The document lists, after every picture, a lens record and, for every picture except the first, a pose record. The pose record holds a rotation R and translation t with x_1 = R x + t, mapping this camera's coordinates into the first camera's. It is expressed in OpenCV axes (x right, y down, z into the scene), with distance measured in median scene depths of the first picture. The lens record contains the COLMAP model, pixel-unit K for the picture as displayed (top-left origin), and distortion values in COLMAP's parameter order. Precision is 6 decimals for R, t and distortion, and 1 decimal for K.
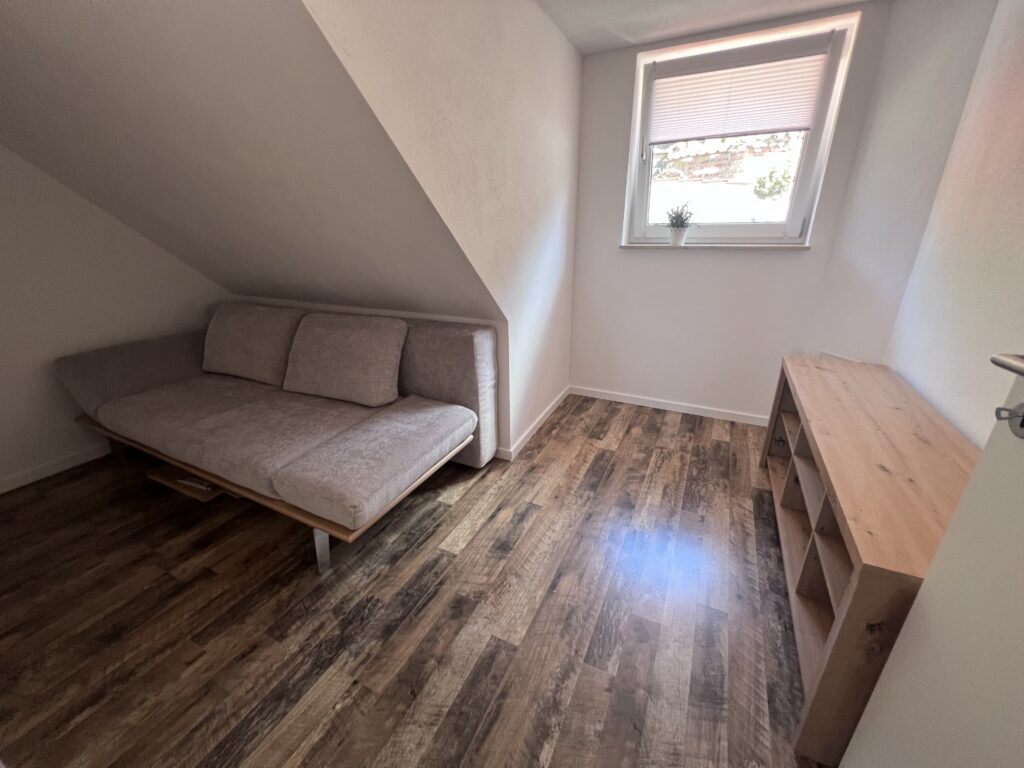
lens RADIAL K [[409.4, 0, 512.0], [0, 409.4, 384.0], [0, 0, 1]] dist [0.000460, 0.000025]
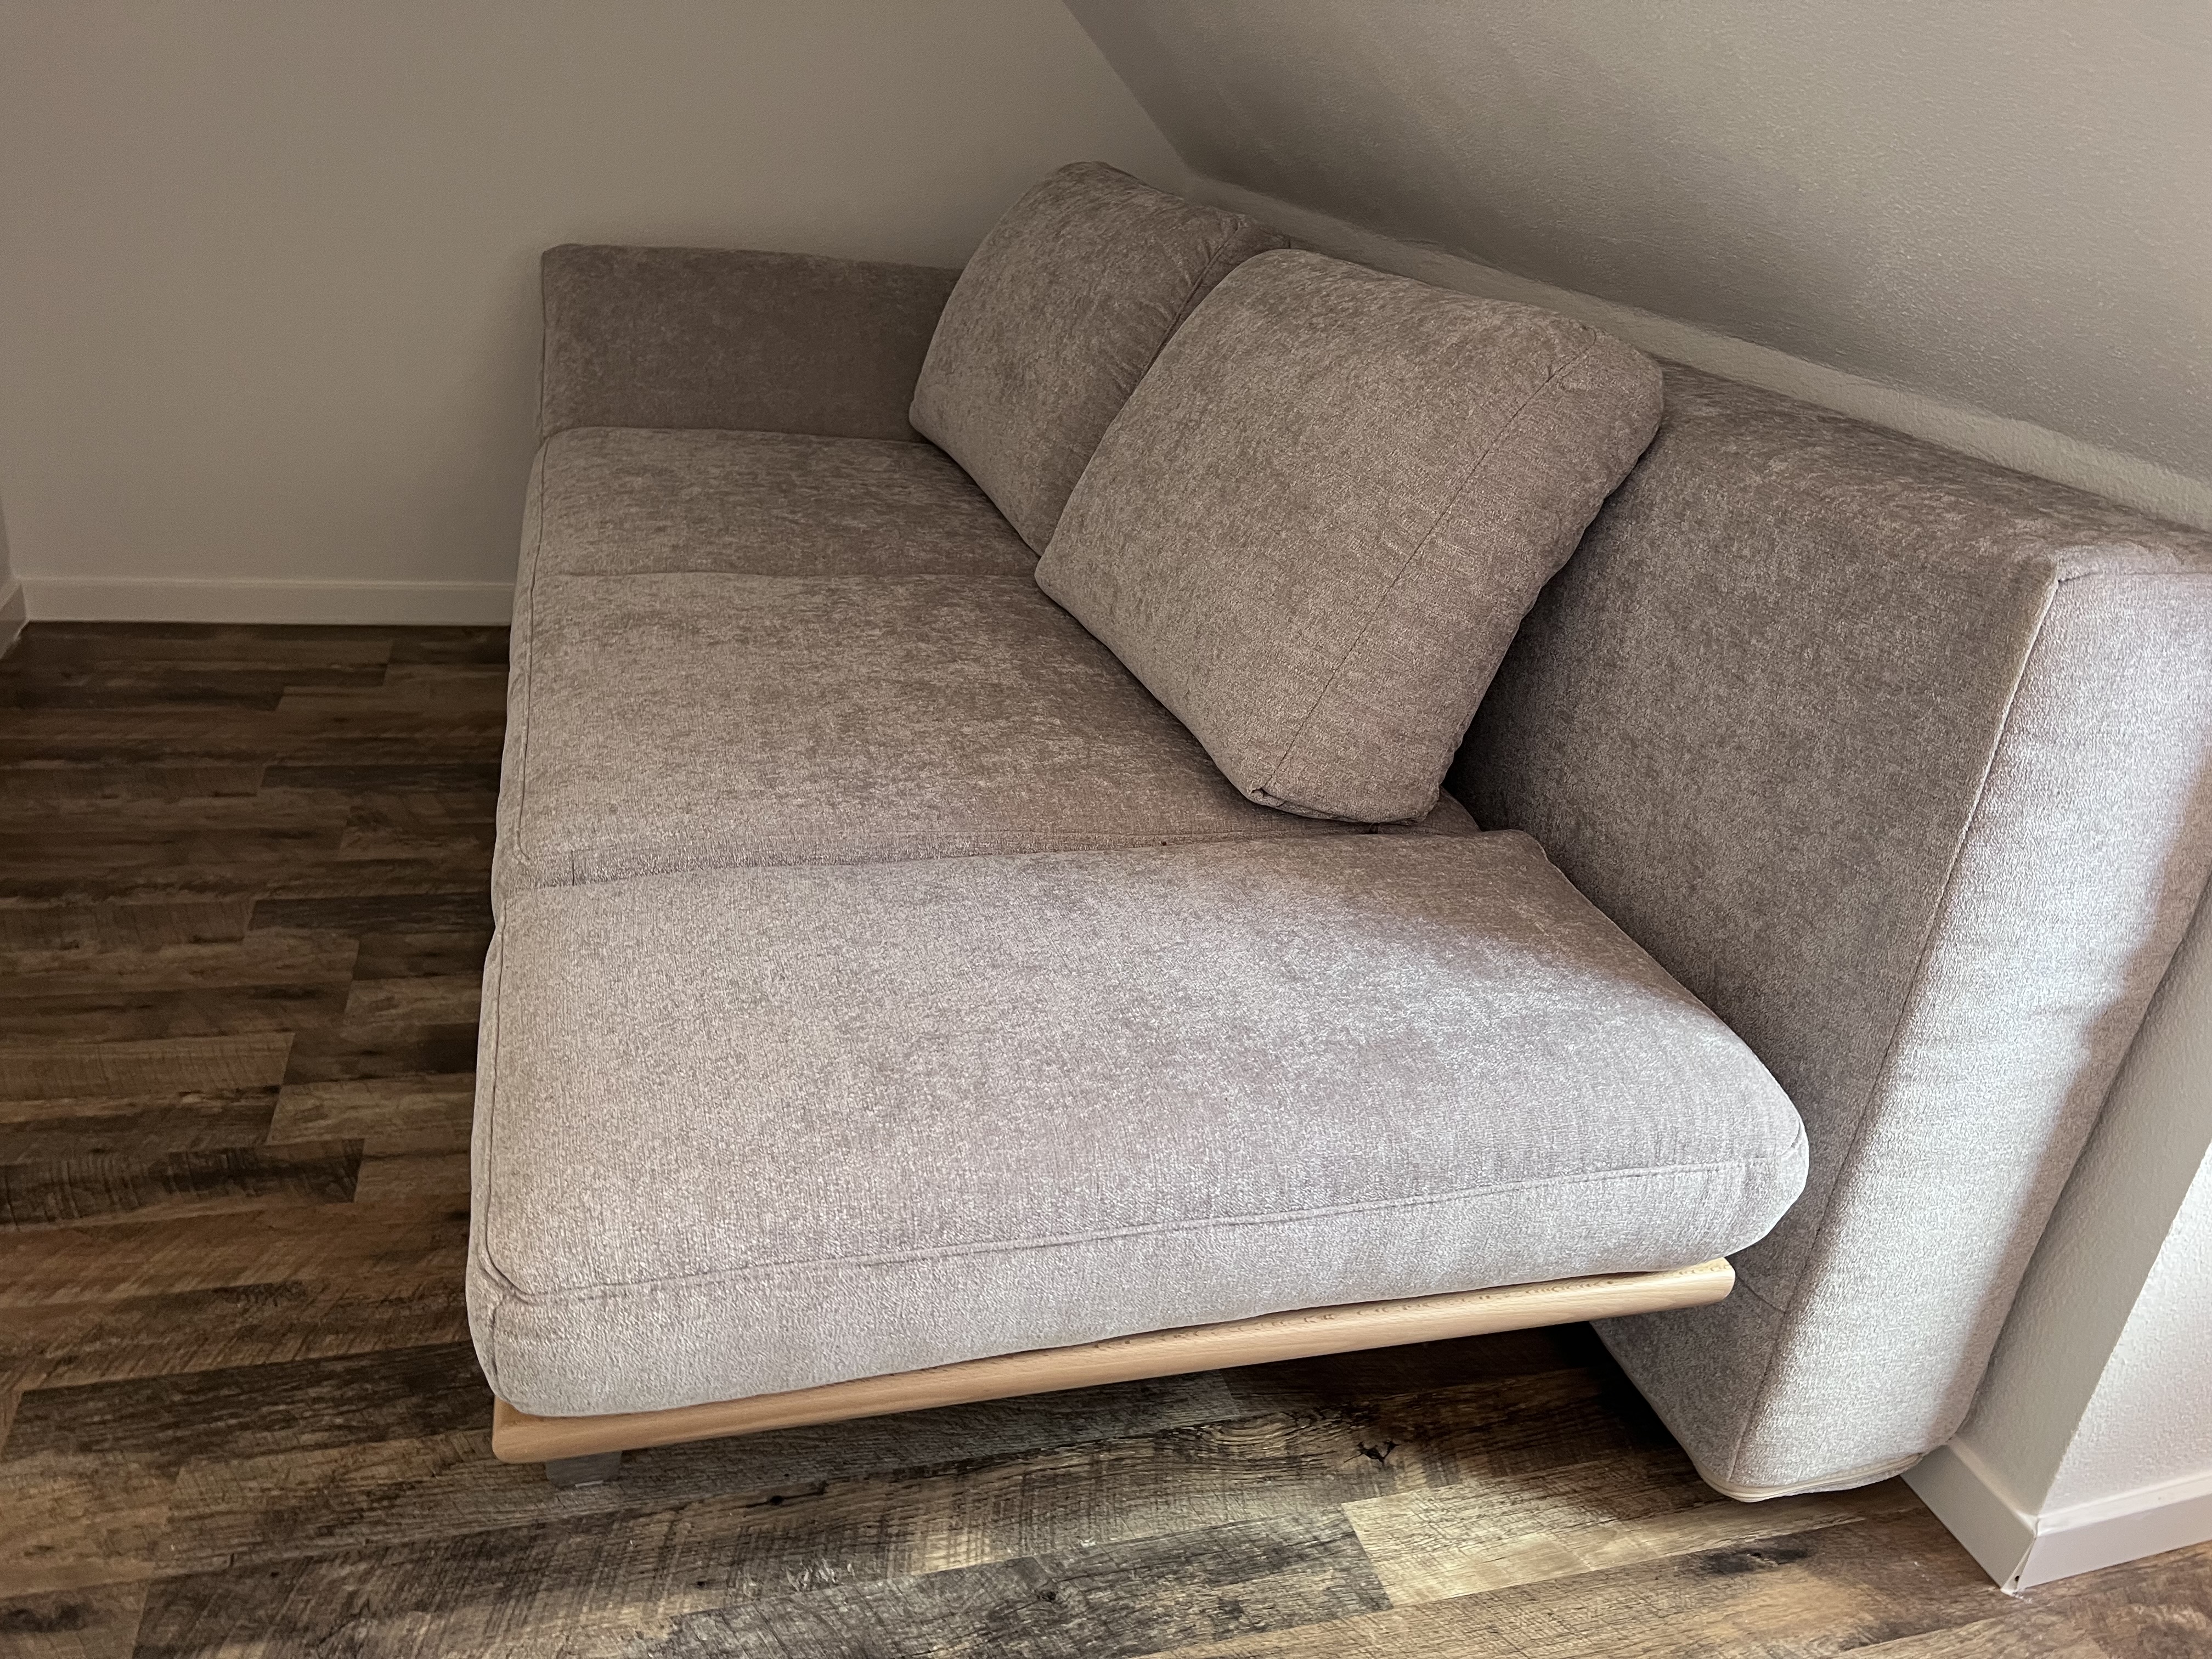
lens RADIAL K [[1676.9, 0, 1102.9], [0, 1676.9, 836.0], [0, 0, 1]] dist [0.048425, -0.053578]
pose [[0.673105, 0.385617, -0.631054, 0.062638], [-0.364385, 0.915462, 0.170744, -0.027120], [0.643547, 0.115018, 0.756715, 0.427617]]
